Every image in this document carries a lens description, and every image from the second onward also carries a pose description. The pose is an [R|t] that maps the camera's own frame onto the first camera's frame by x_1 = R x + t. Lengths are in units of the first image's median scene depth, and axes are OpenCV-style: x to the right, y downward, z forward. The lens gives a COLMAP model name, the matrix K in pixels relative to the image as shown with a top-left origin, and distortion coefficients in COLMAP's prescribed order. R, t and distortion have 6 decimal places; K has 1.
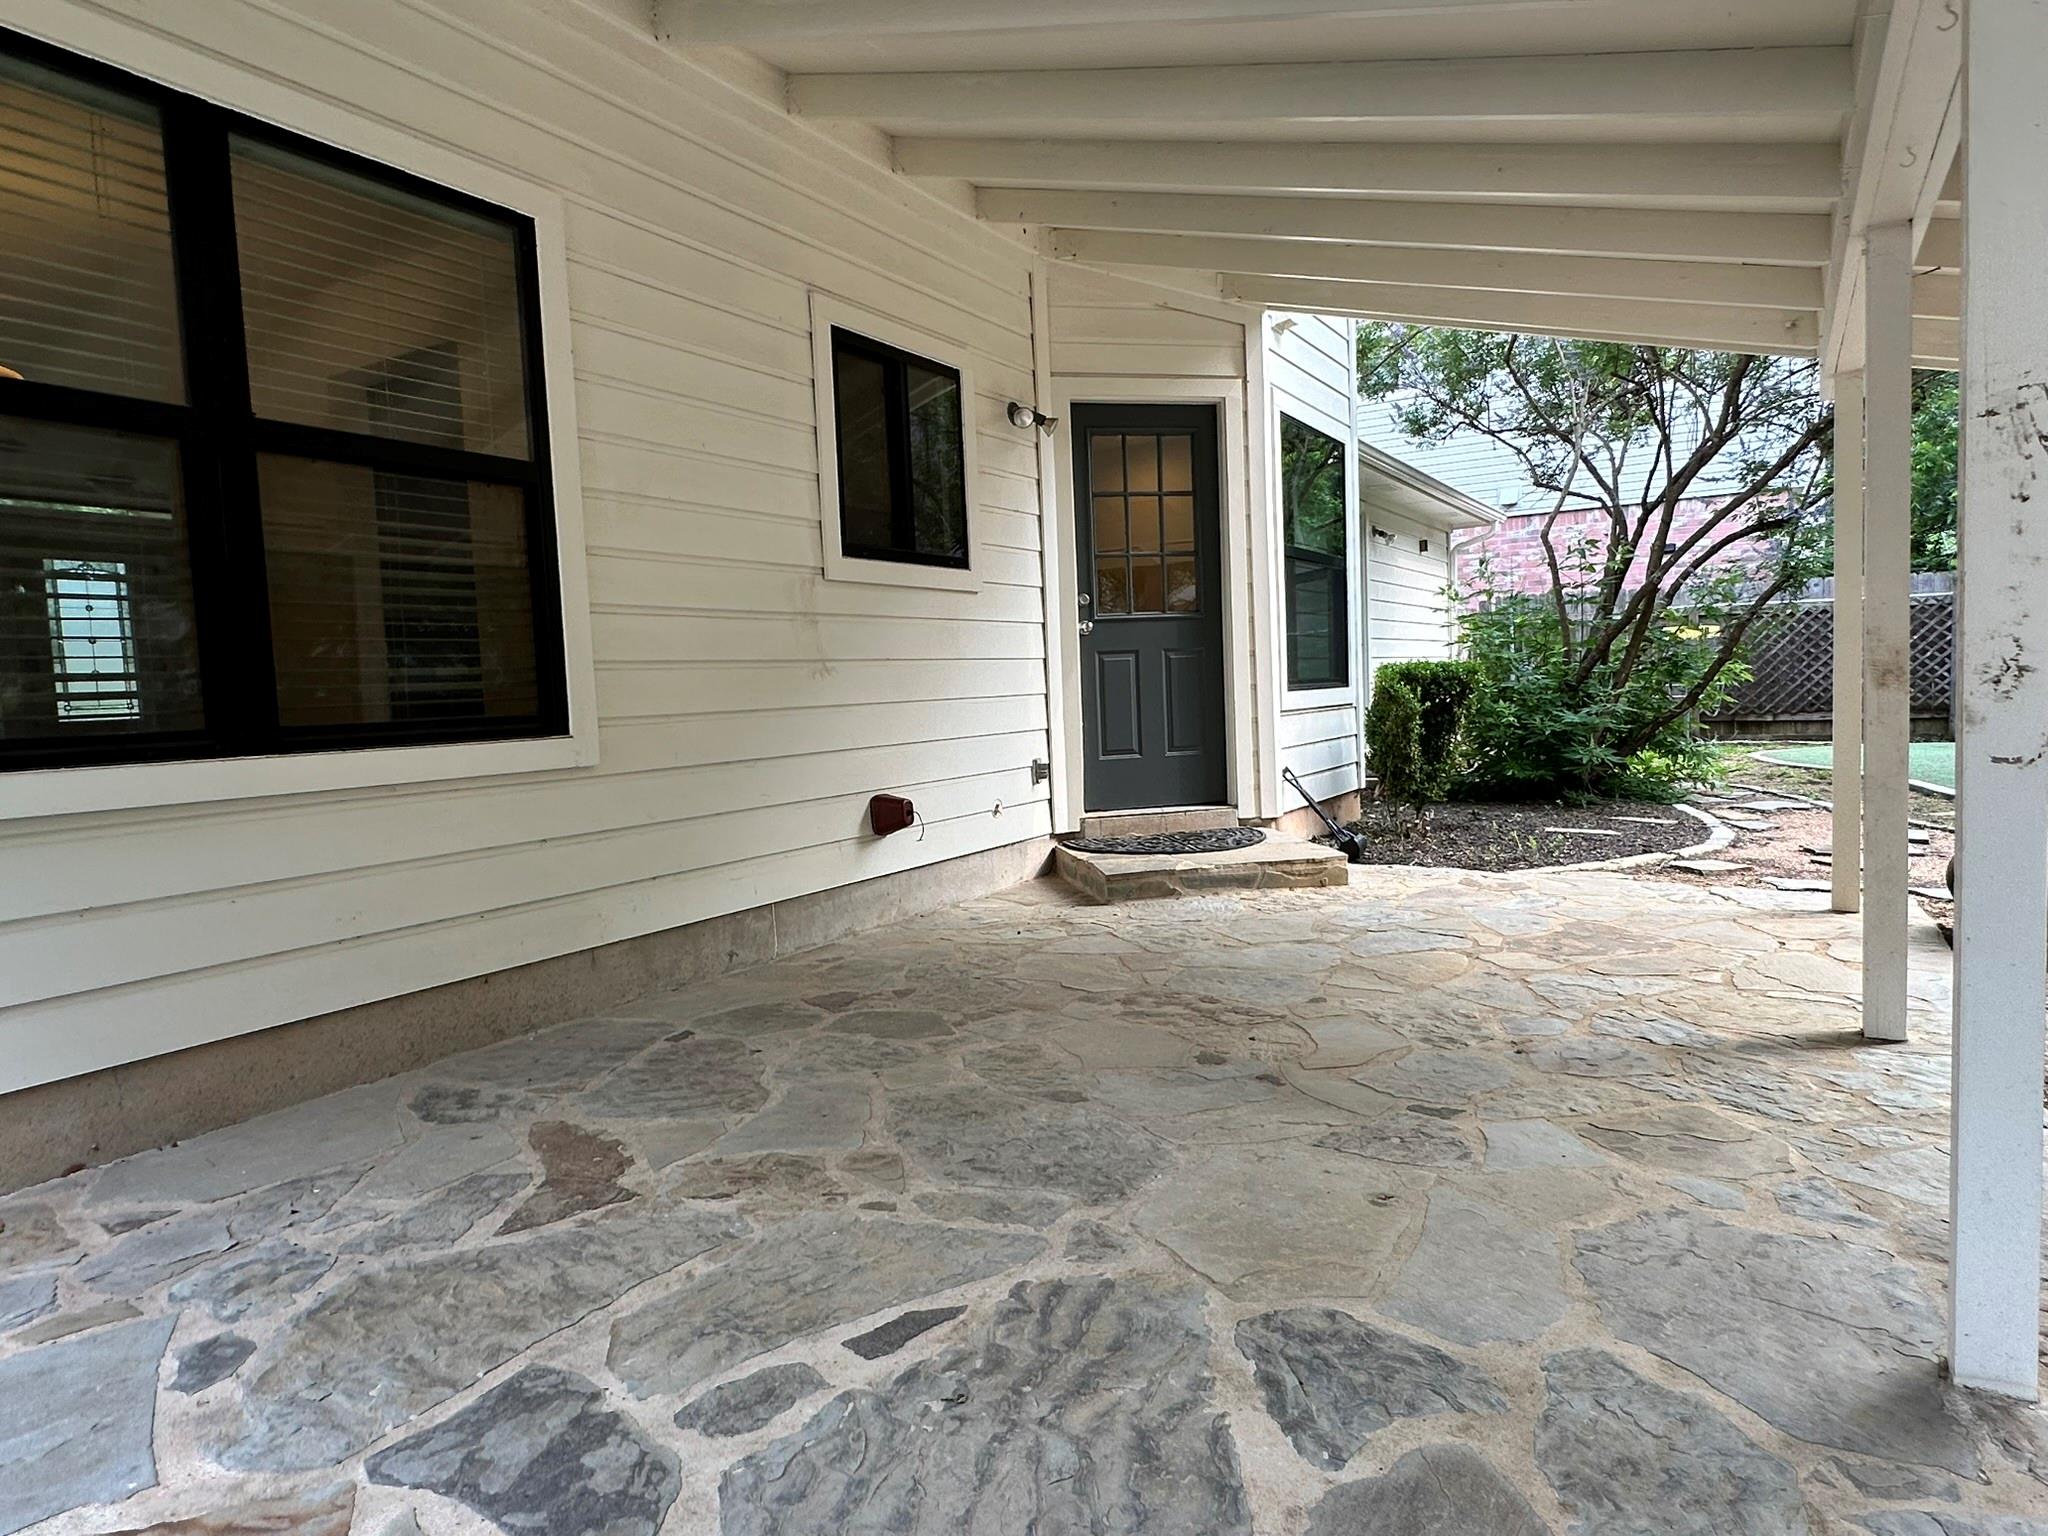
lens RADIAL K [[1210.5, 0, 1025.6], [0, 1210.5, 776.0], [0, 0, 1]] dist [-0.015037, 0.004032]
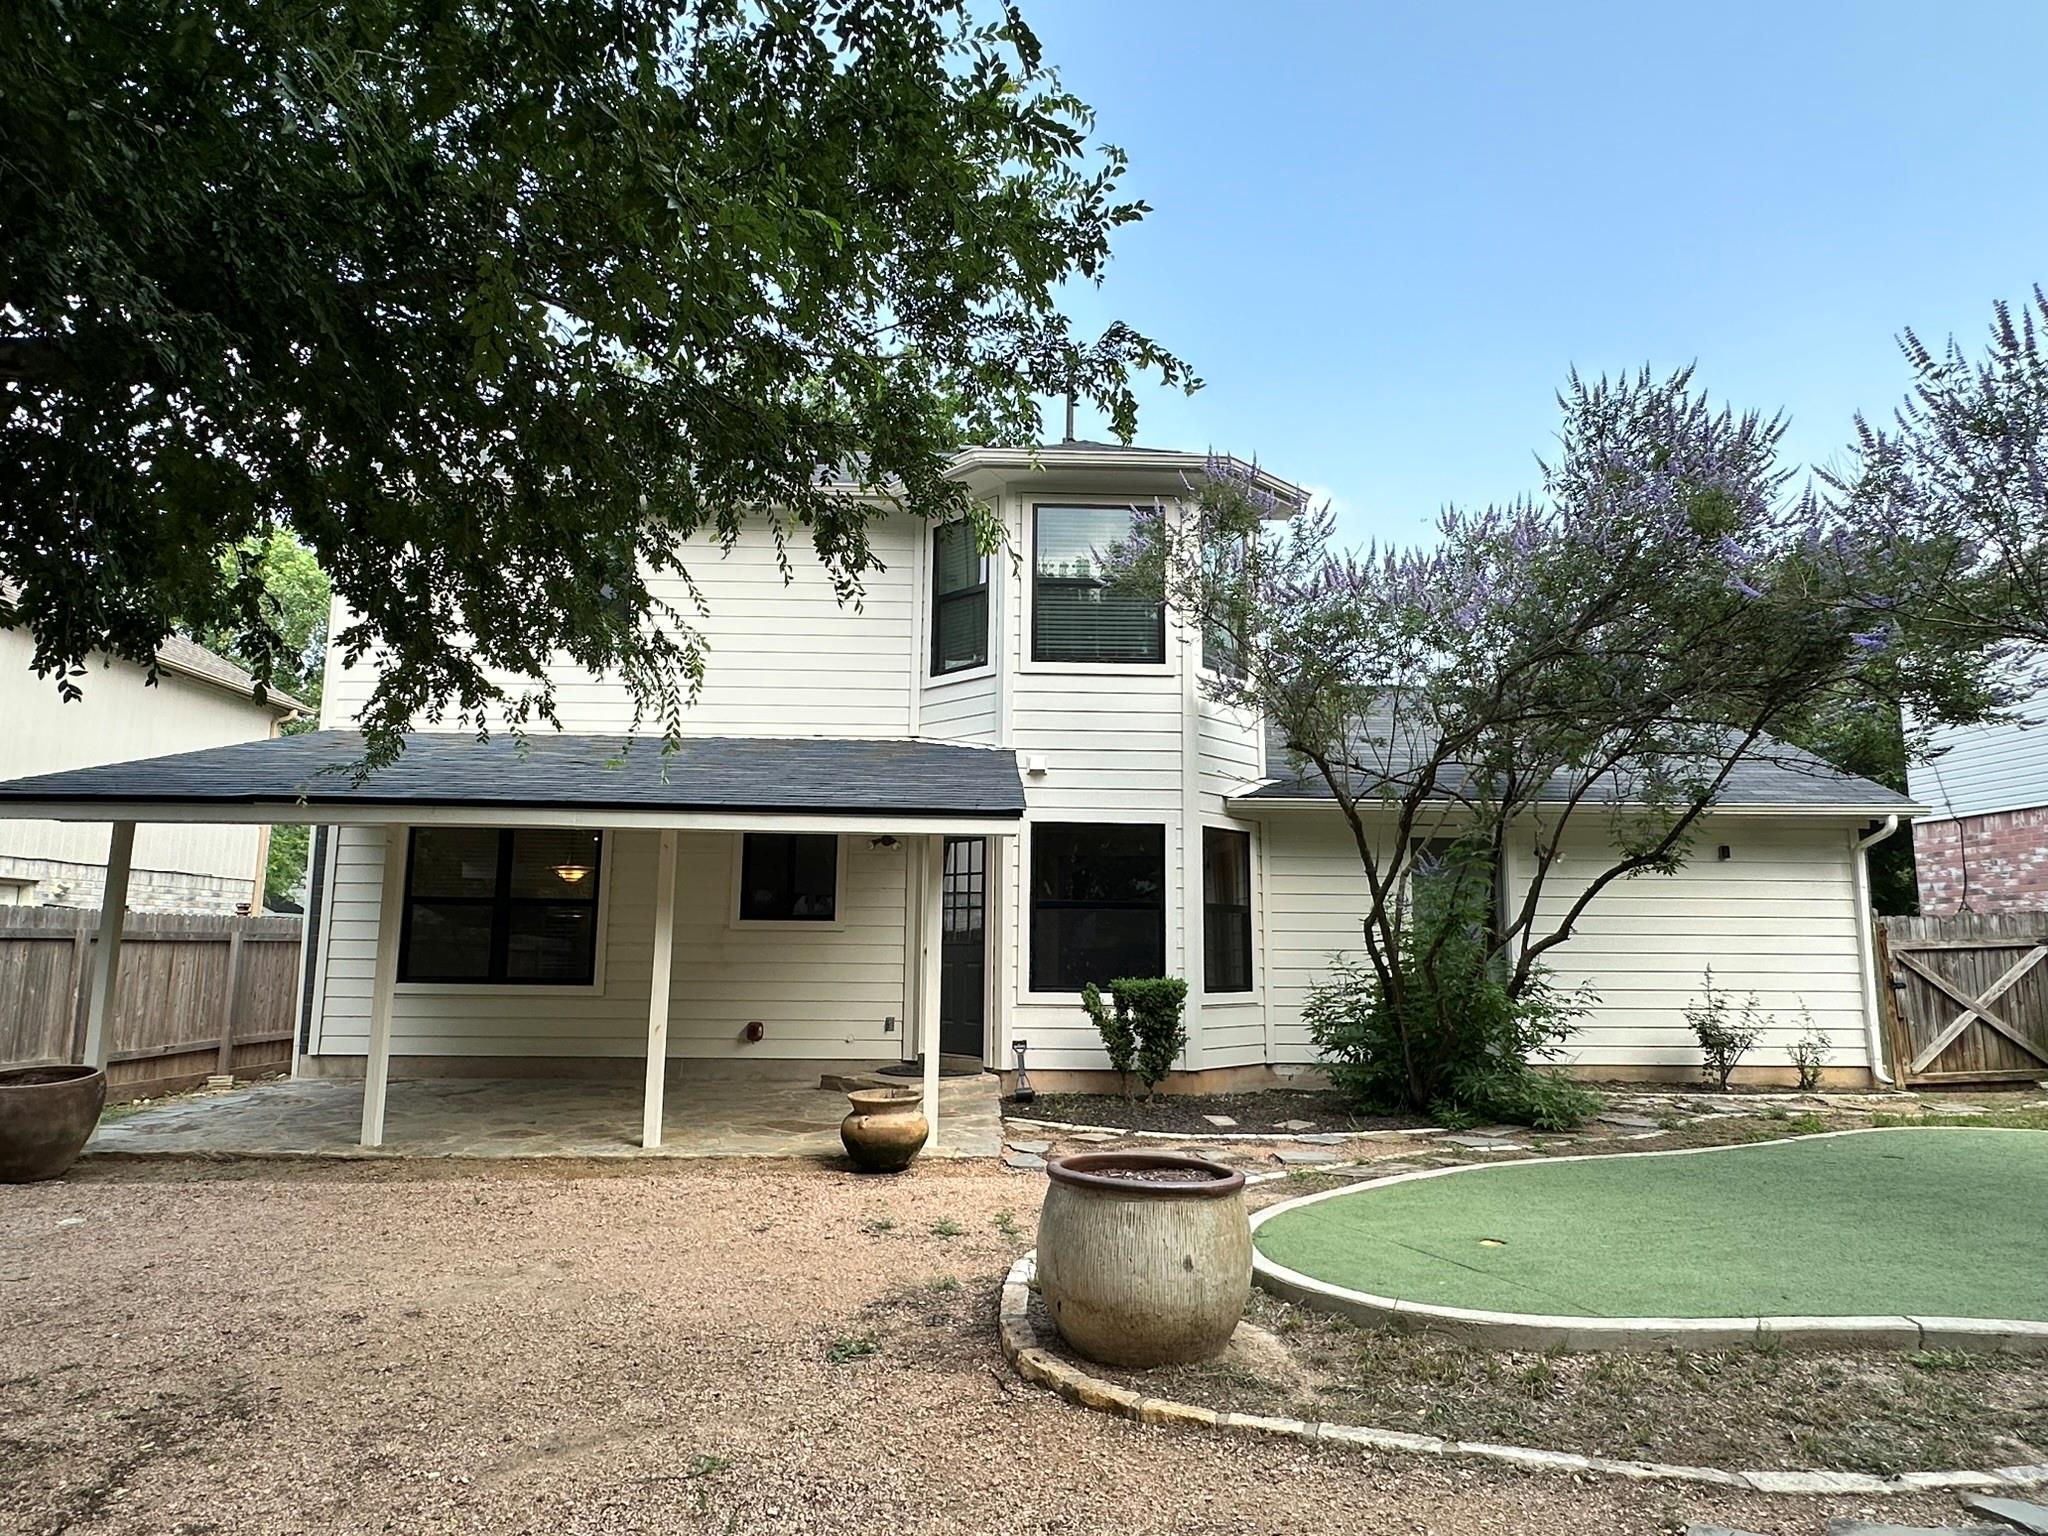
lens RADIAL K [[1210.5, 0, 1030.9], [0, 1210.5, 768.5], [0, 0, 1]] dist [-0.015037, 0.004032]
pose [[0.544086, -0.068919, -0.836194, 2.954468], [-0.093554, 0.985423, -0.142091, -0.253626], [0.833798, 0.155539, 0.529707, 0.197109]]
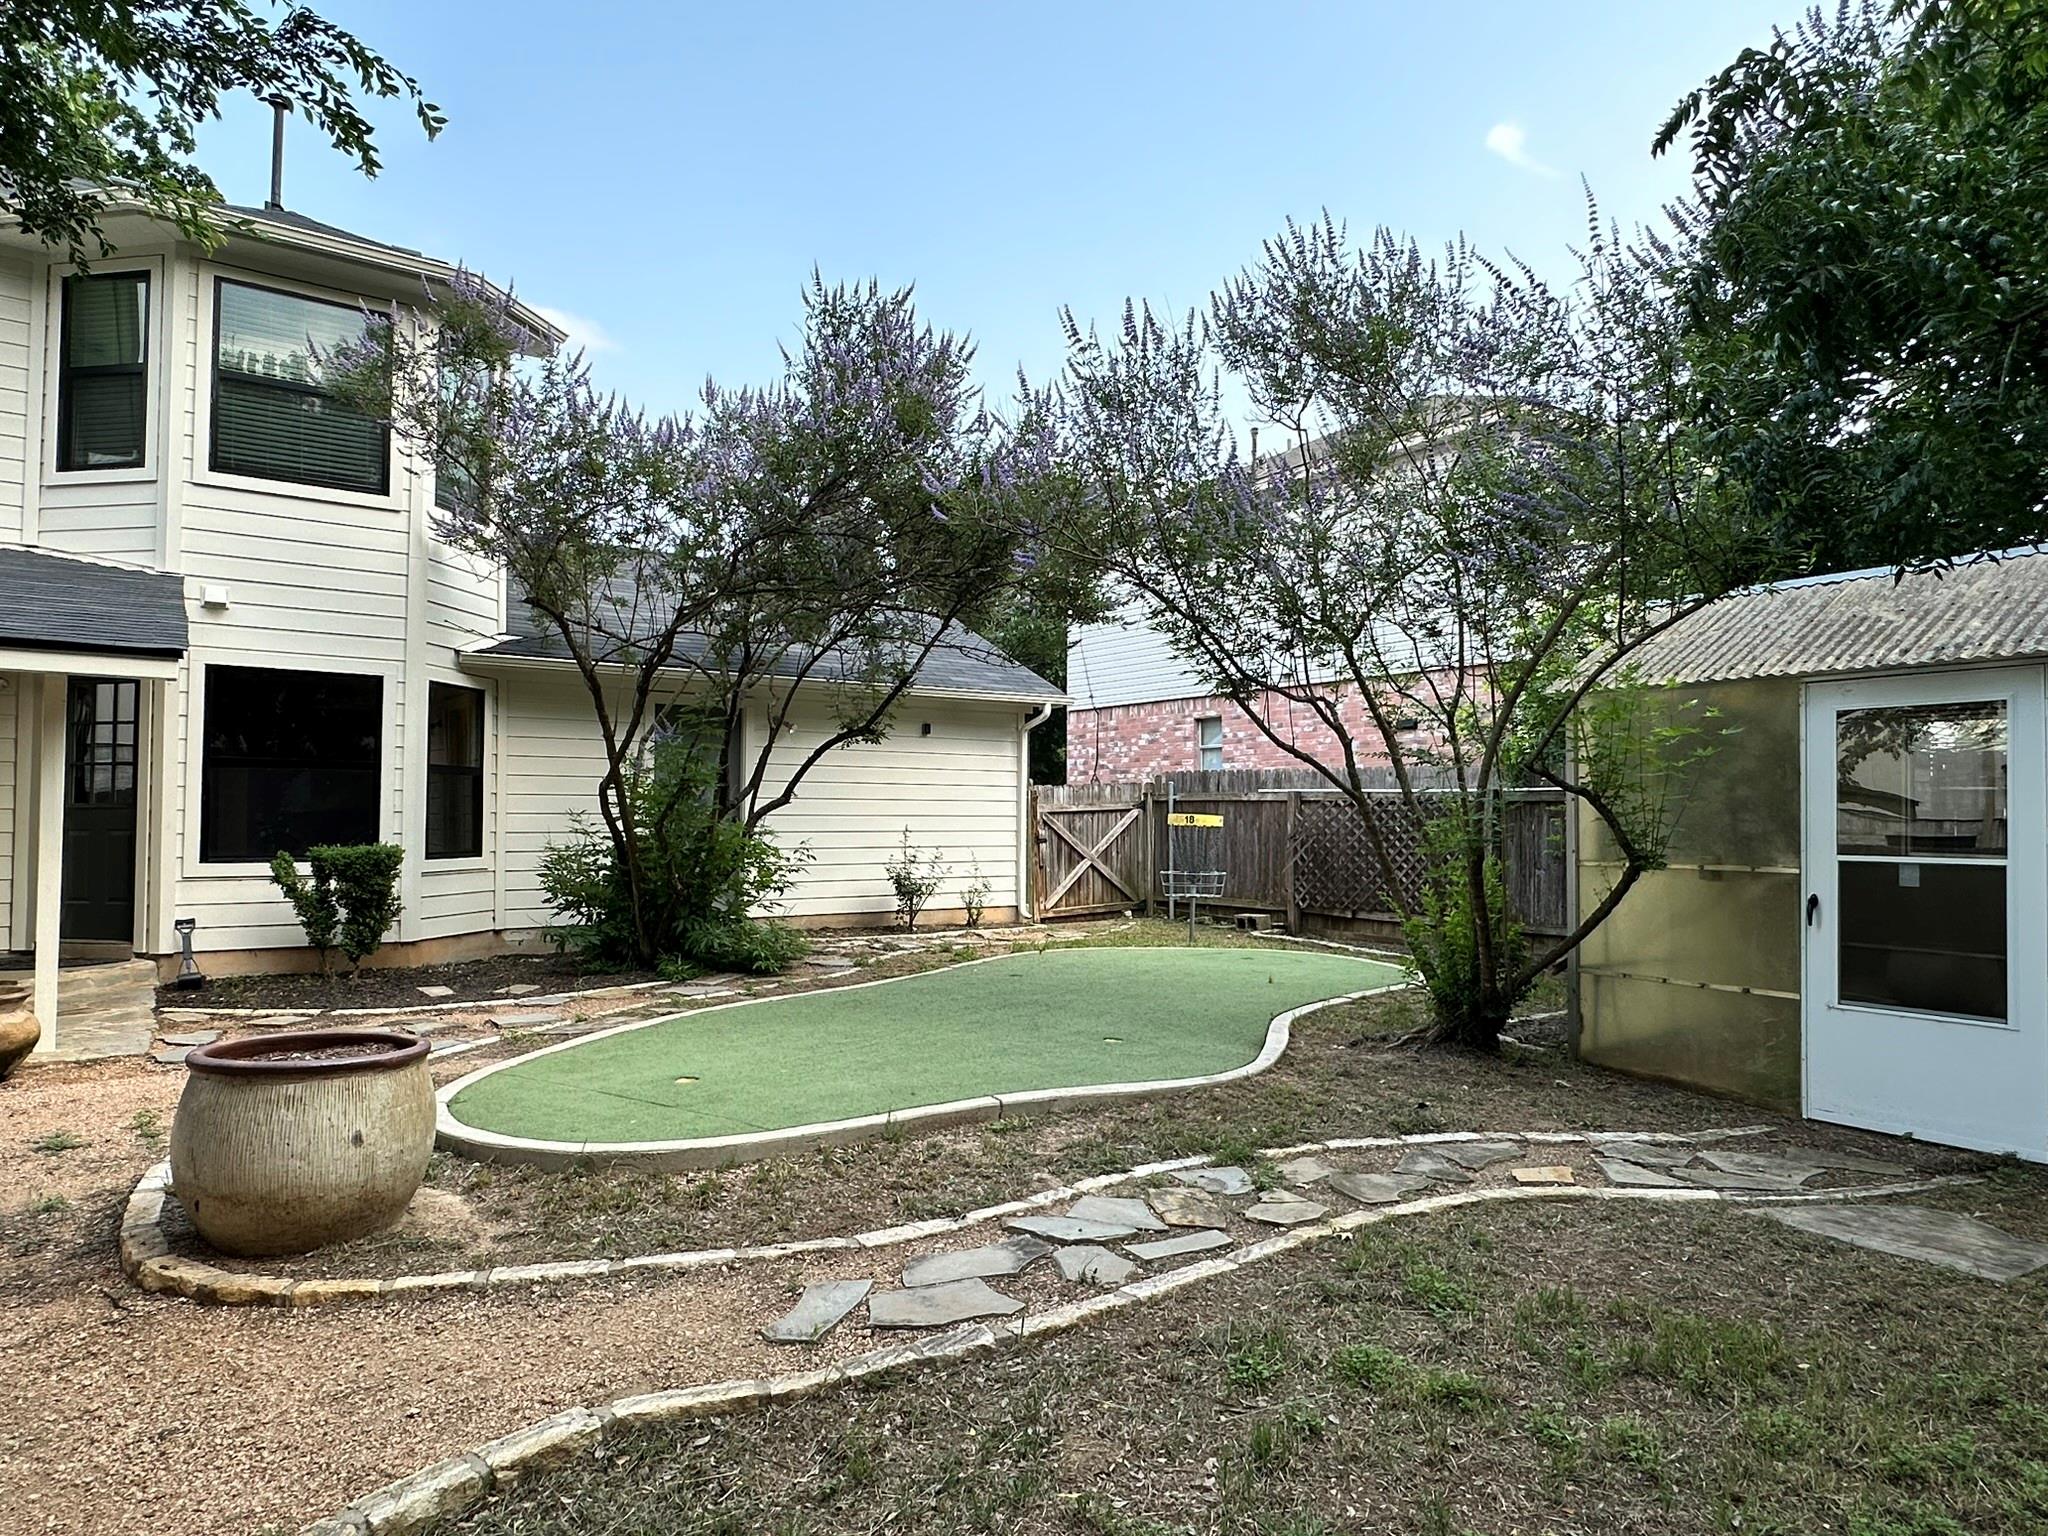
lens RADIAL K [[1210.5, 0, 1032.3], [0, 1210.5, 773.4], [0, 0, 1]] dist [-0.015037, 0.004032]
pose [[0.916399, 0.039662, -0.398295, 3.016095], [-0.077065, 0.993944, -0.078335, -0.257359], [0.392776, 0.102481, 0.913906, 0.208486]]
